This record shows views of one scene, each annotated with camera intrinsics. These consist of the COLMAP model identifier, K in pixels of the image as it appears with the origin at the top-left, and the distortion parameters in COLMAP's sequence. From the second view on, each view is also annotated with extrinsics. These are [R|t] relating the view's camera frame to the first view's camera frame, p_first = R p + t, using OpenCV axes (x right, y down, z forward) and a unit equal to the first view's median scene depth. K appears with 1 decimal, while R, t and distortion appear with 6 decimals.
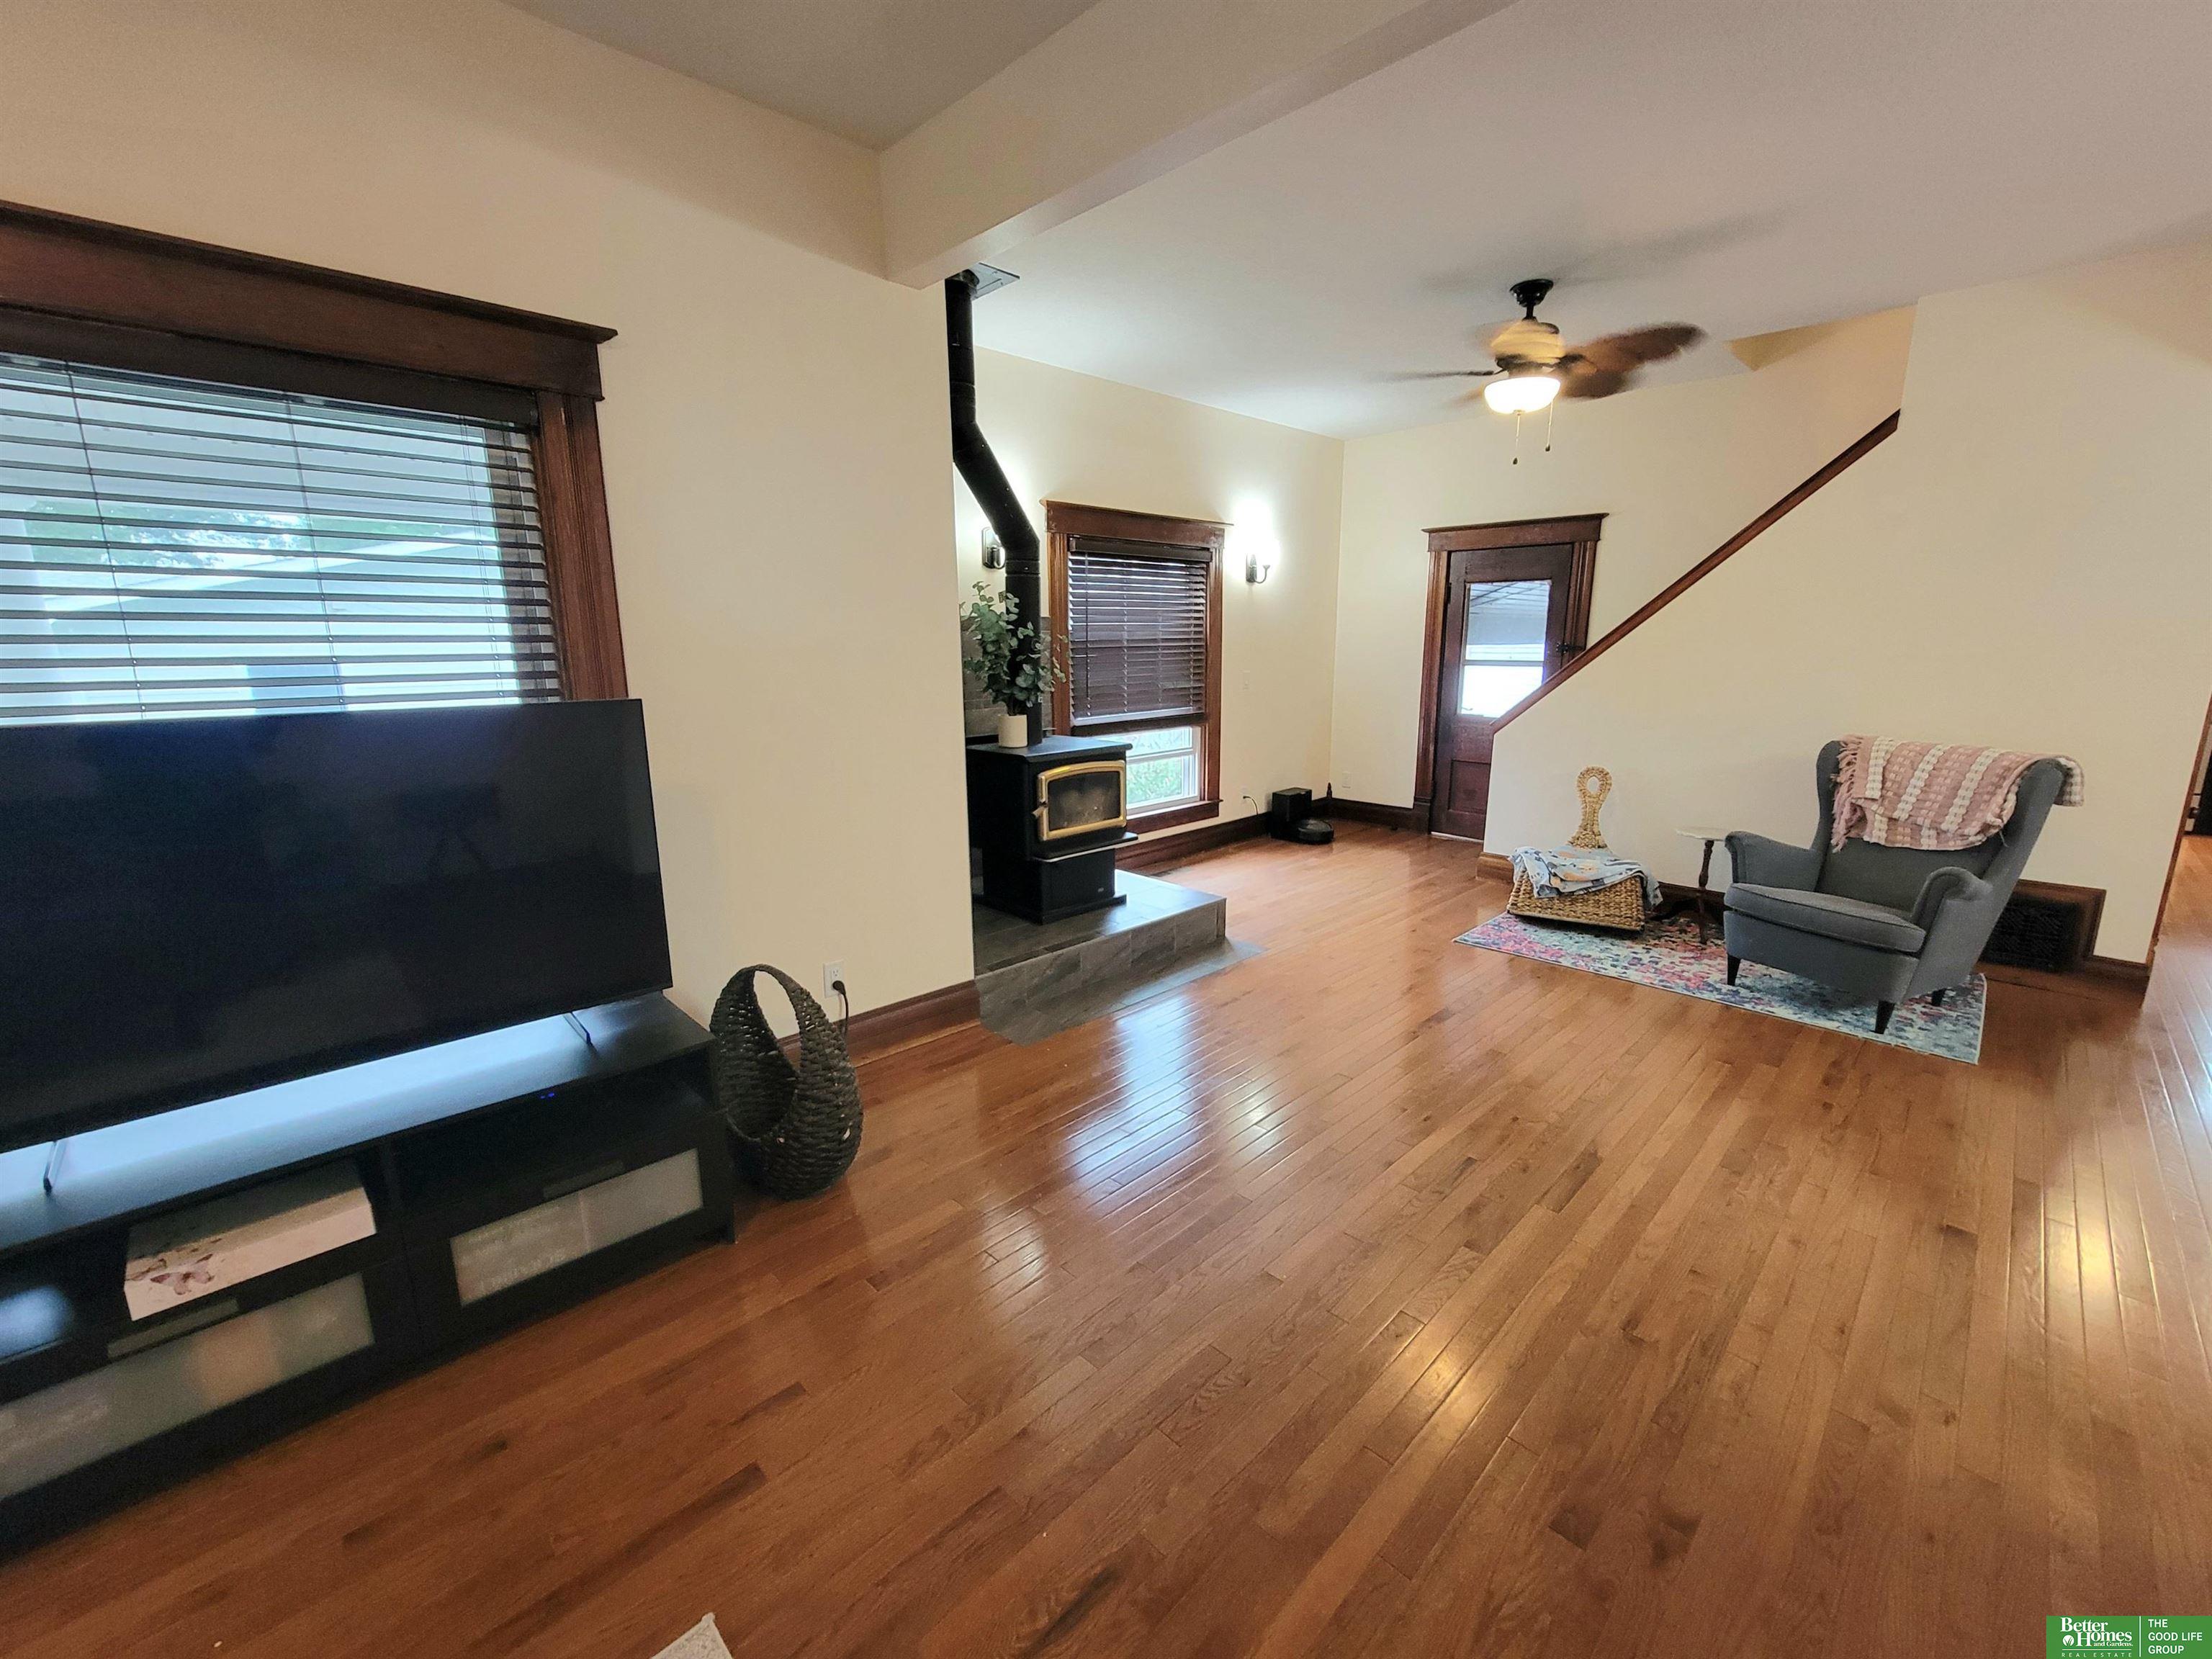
lens RADIAL K [[898.0, 0, 1103.3], [0, 898.0, 833.1], [0, 0, 1]] dist [-0.002492, 0.000080]
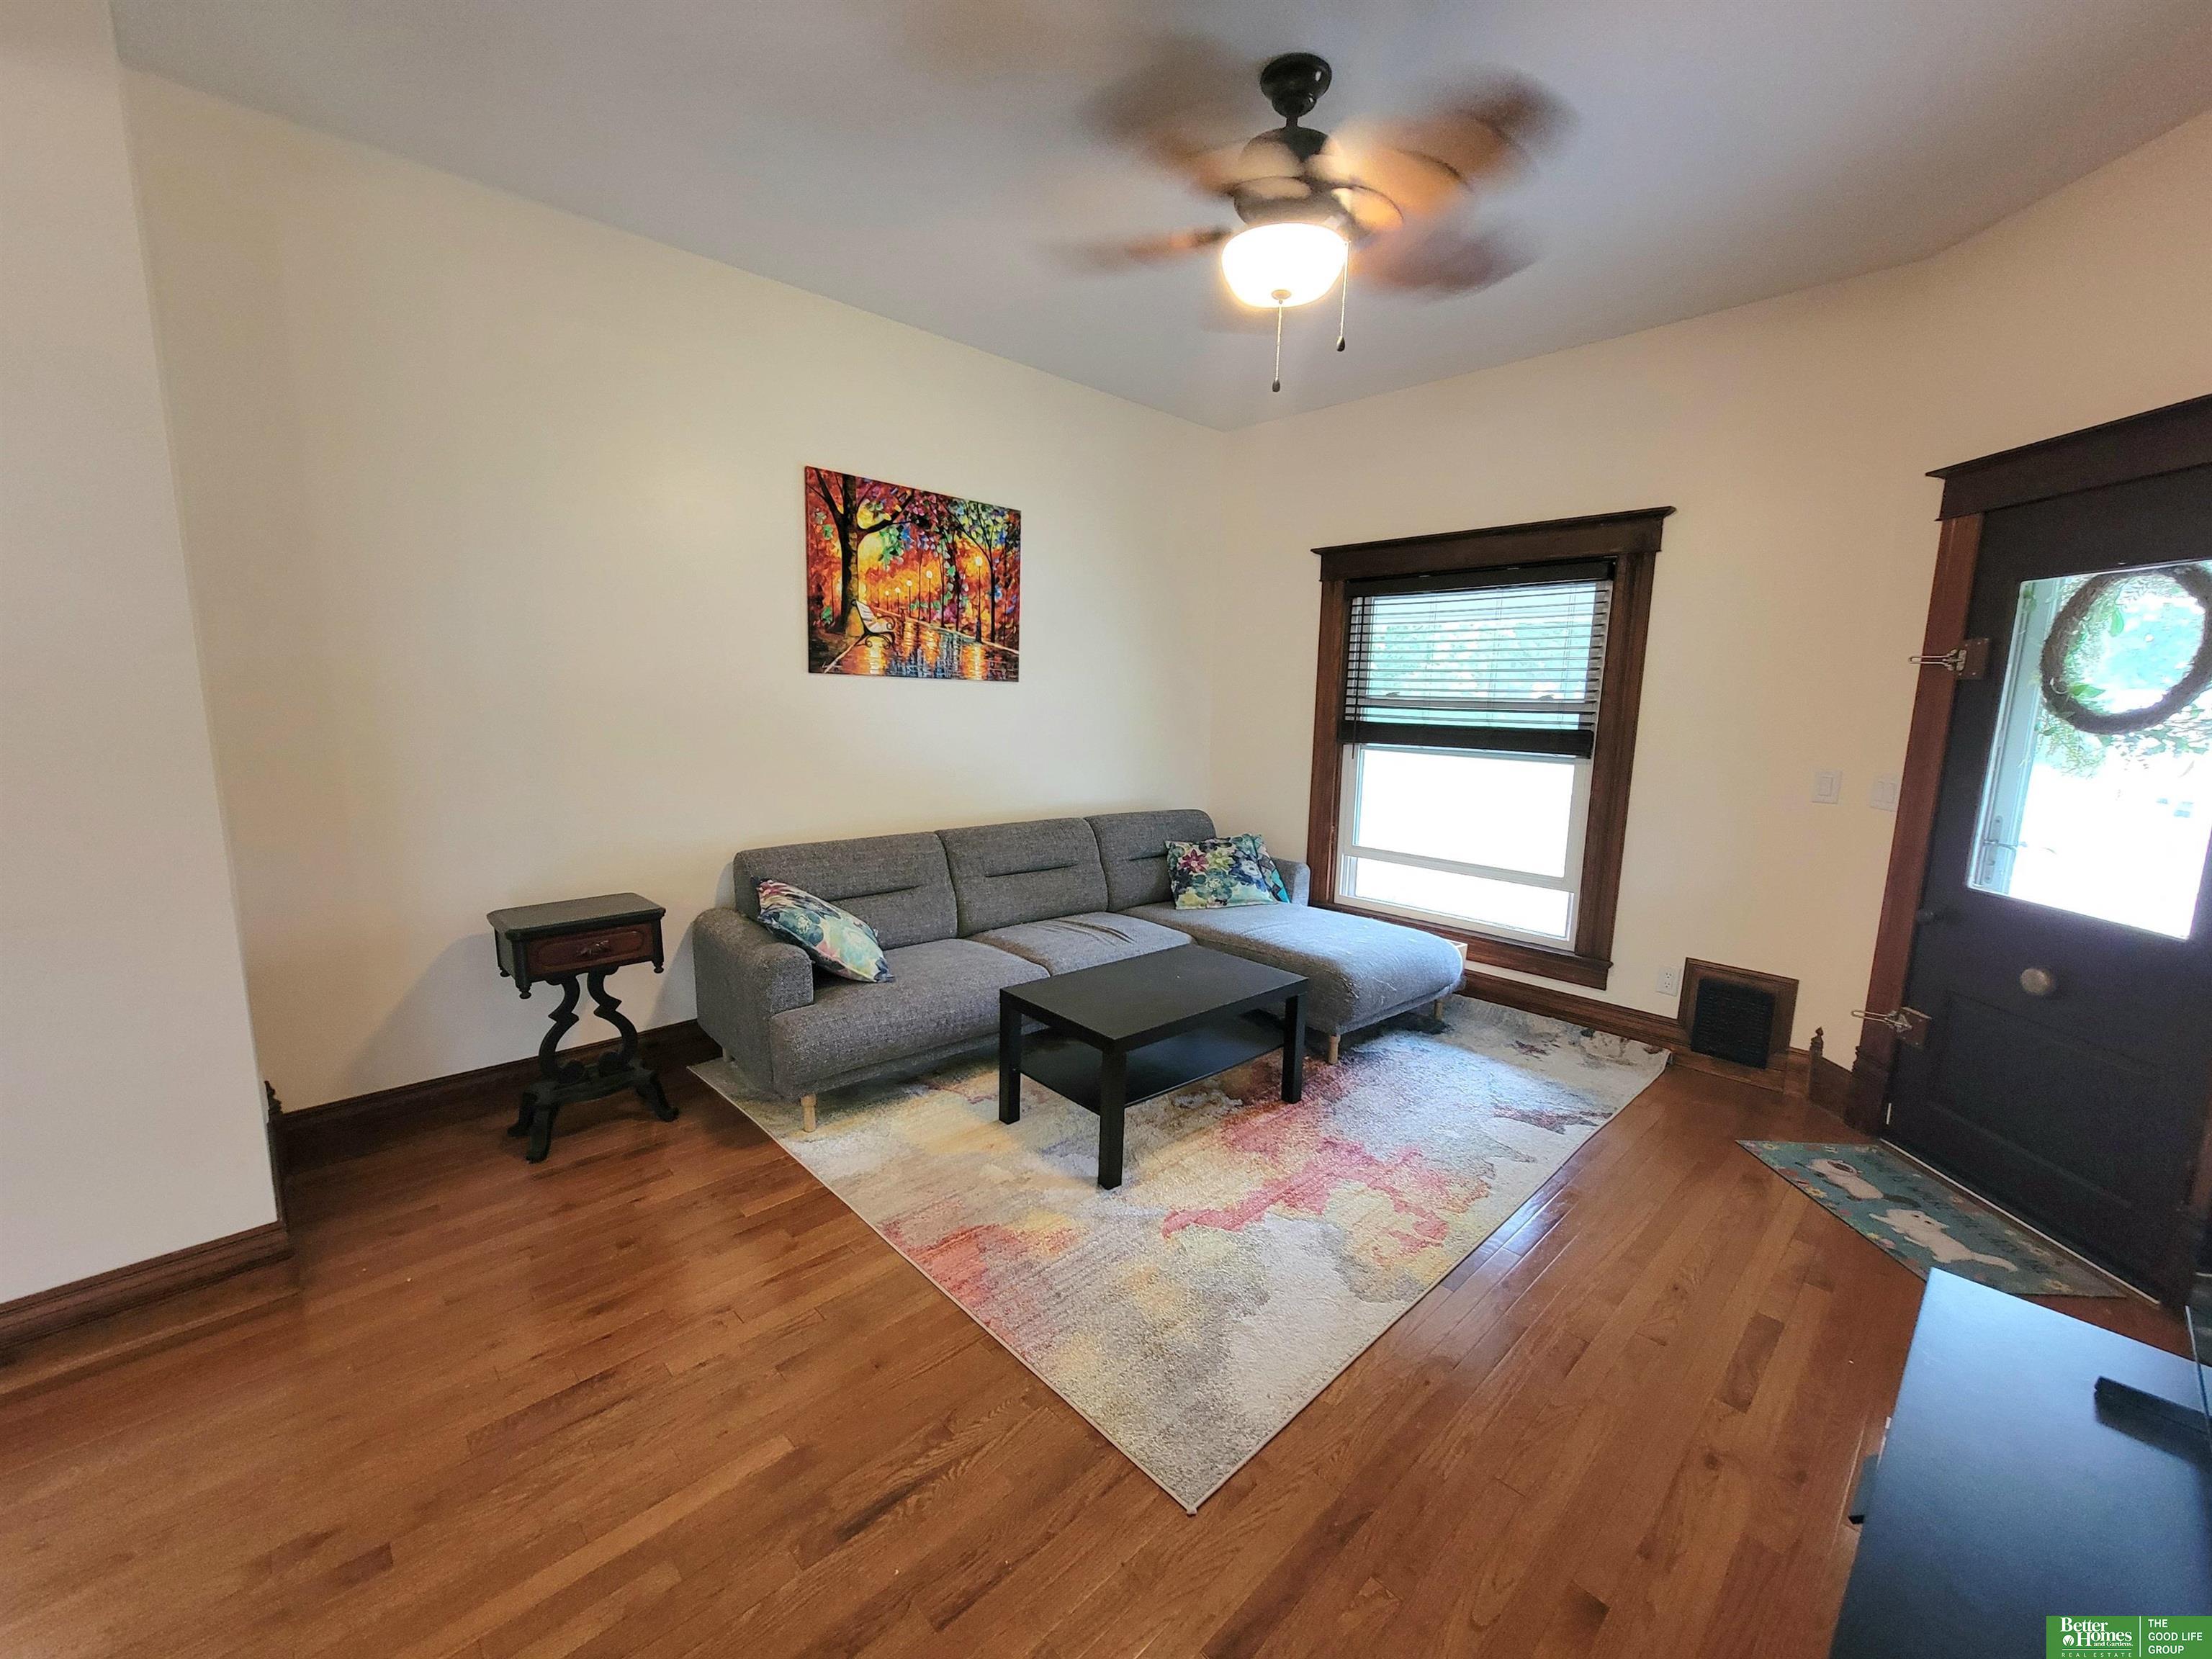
lens RADIAL K [[898.0, 0, 1103.3], [0, 898.0, 833.1], [0, 0, 1]] dist [-0.002492, 0.000080]
pose [[-0.999764, -0.015290, 0.015409, -0.211307], [-0.008630, 0.931290, 0.364177, -0.255931], [-0.019918, 0.363958, -0.931202, 1.147949]]
